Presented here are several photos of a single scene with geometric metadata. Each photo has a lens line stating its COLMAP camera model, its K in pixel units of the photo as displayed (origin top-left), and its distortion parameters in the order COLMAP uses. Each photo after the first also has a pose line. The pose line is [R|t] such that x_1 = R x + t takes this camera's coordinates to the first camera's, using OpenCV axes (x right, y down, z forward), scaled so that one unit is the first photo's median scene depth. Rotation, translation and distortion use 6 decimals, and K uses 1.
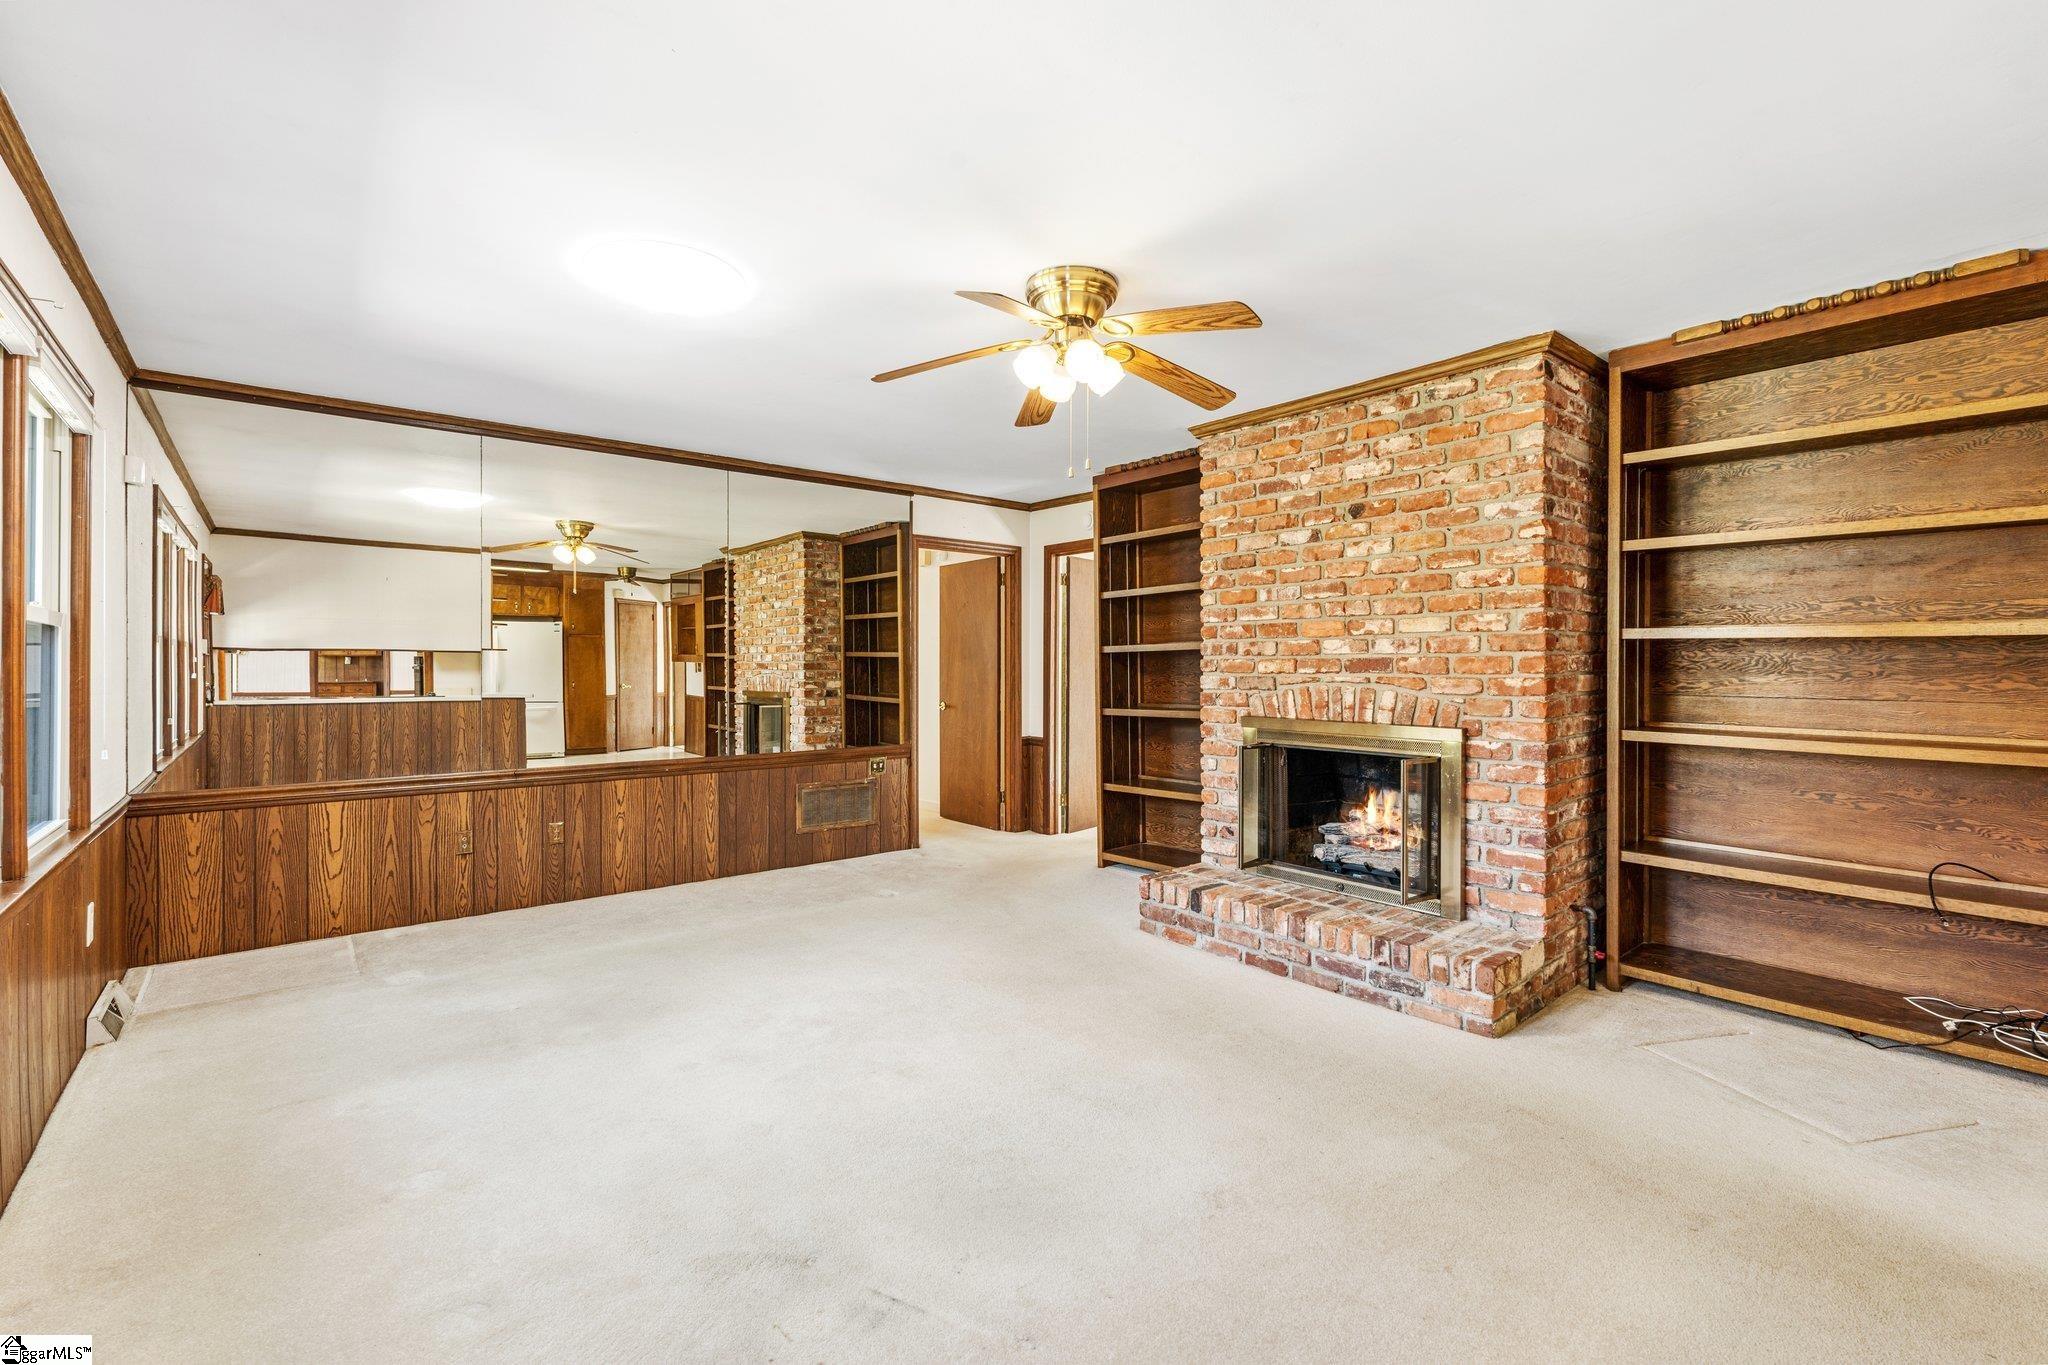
lens RADIAL K [[890.9, 0, 1029.3], [0, 890.9, 663.3], [0, 0, 1]] dist [-0.005841, 0.000638]
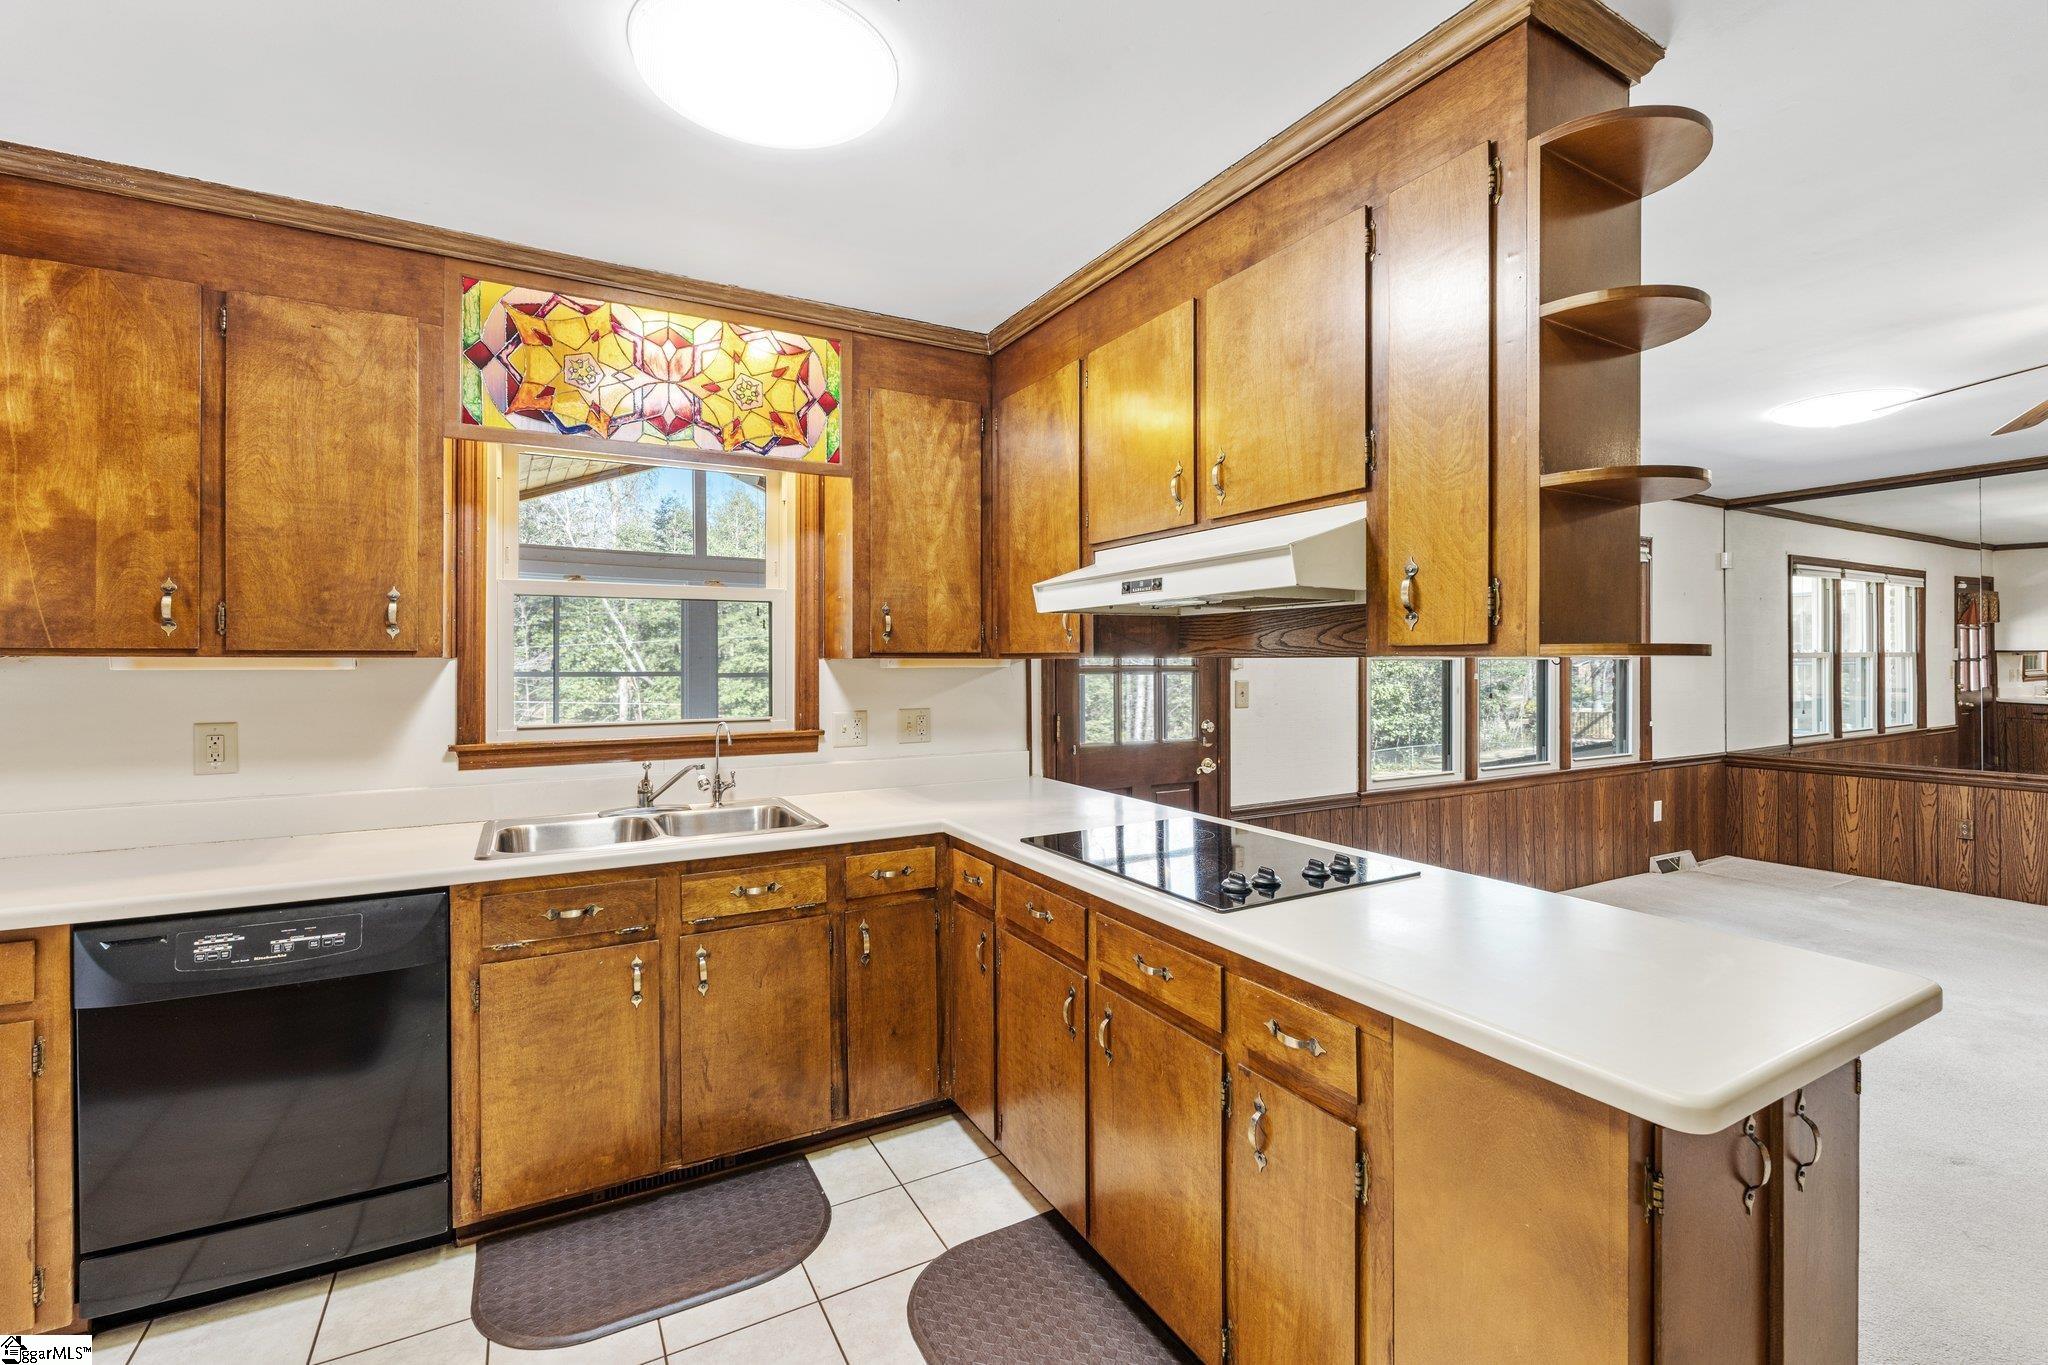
lens RADIAL K [[890.9, 0, 1017.1], [0, 890.9, 656.5], [0, 0, 1]] dist [-0.005841, 0.000638]
pose [[-0.198074, -0.004949, -0.980175, 0.874003], [0.008142, 0.999944, -0.006694, -0.031865], [0.980153, -0.009307, -0.198023, 0.015020]]
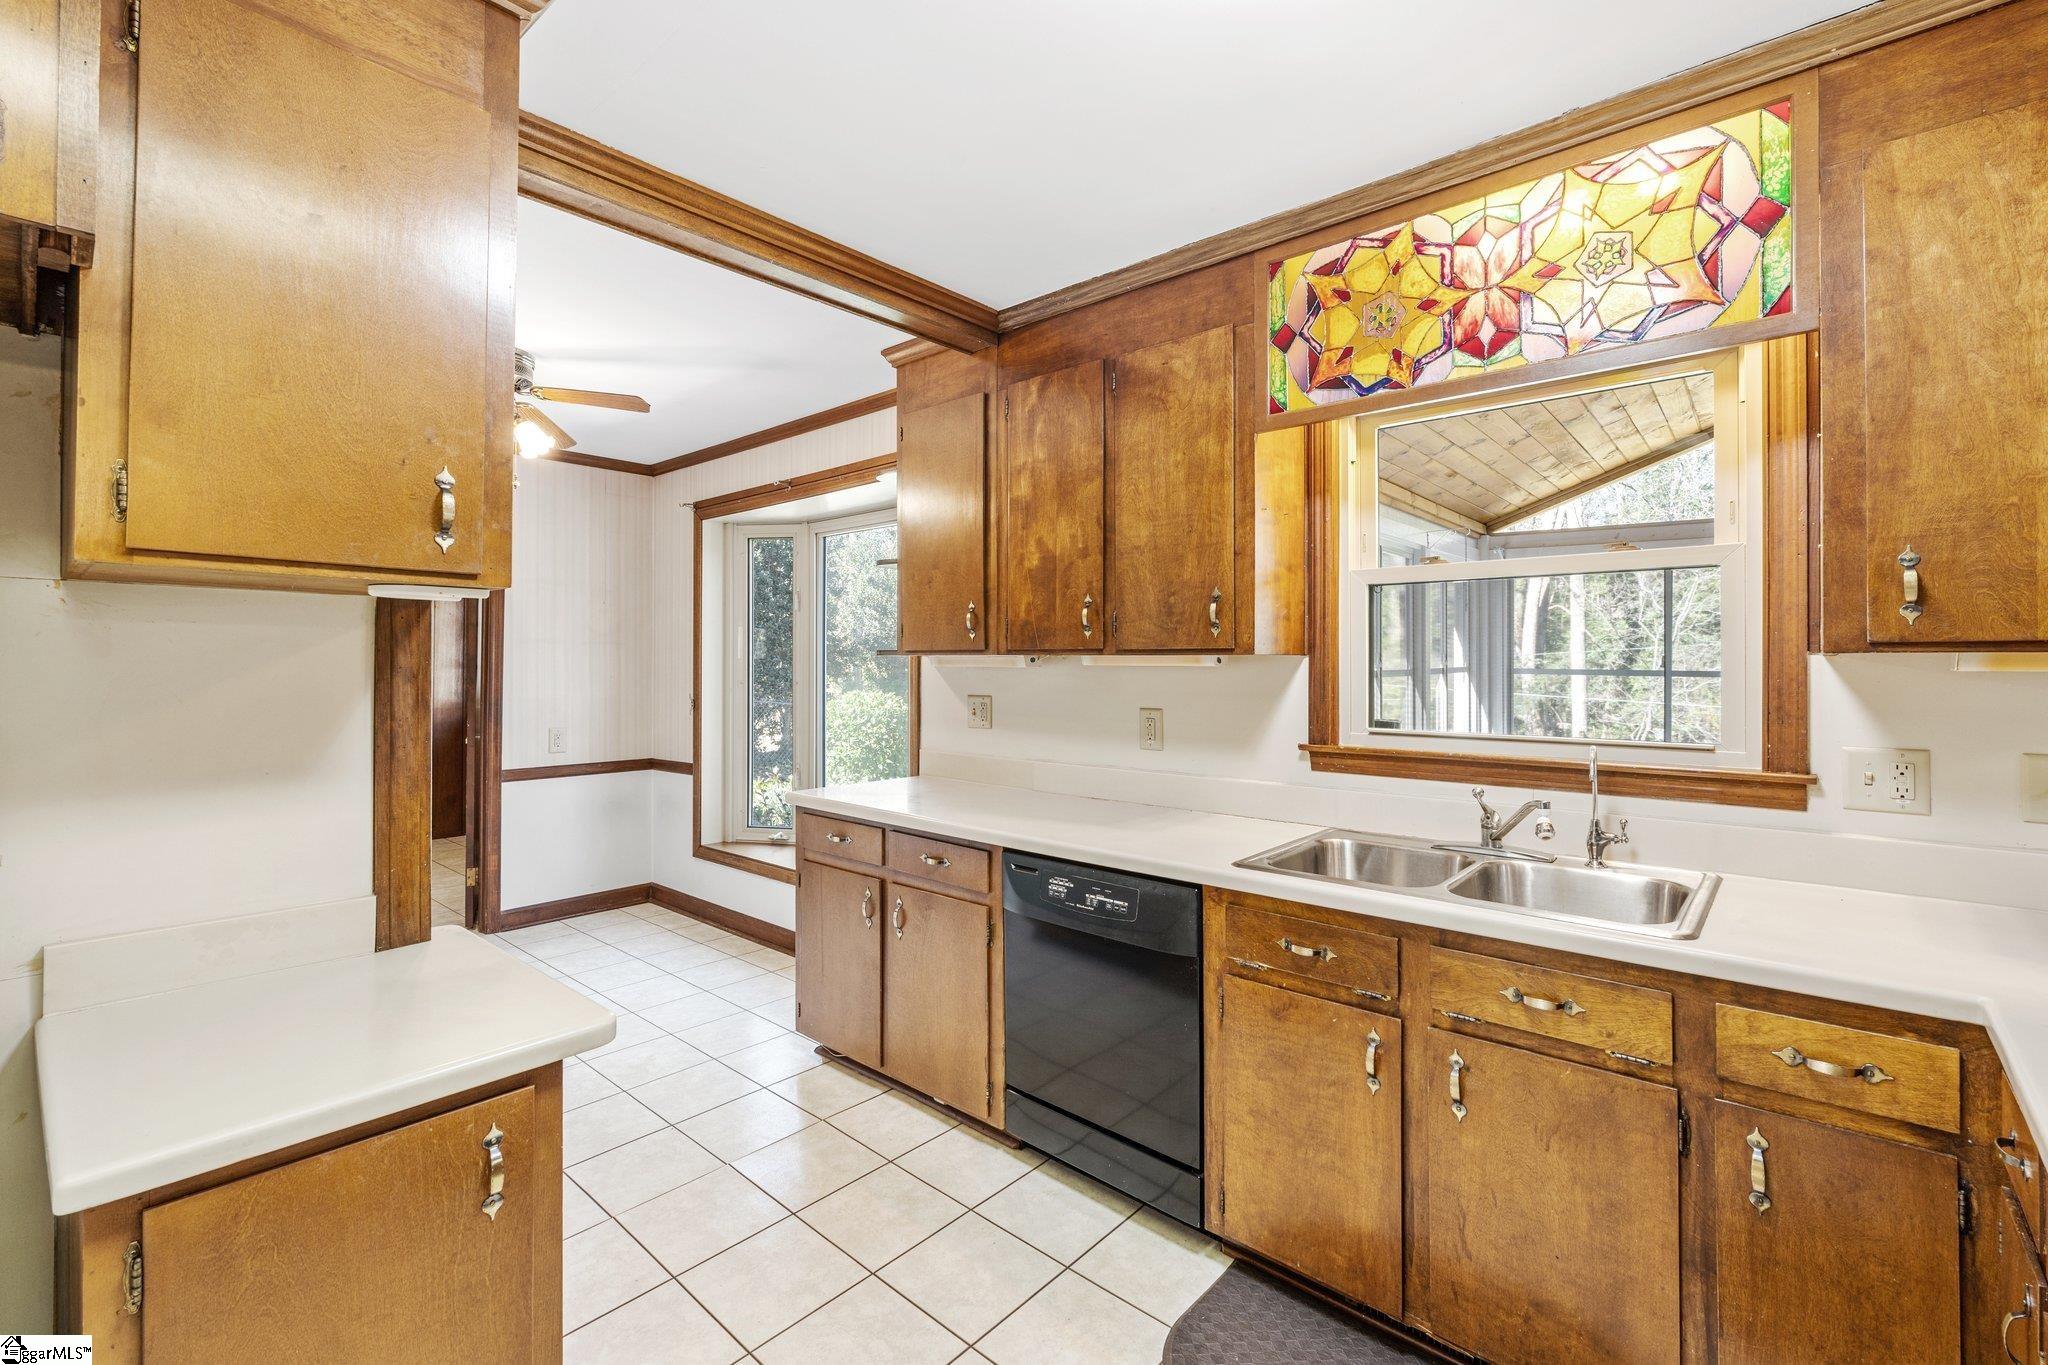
lens RADIAL K [[890.9, 0, 1030.1], [0, 890.9, 655.7], [0, 0, 1]] dist [-0.005841, 0.000638]
pose [[-0.989421, 0.000537, -0.145072, 0.597222], [0.002098, 0.999942, -0.010606, -0.031741], [0.145058, -0.010798, -0.989364, 0.087387]]
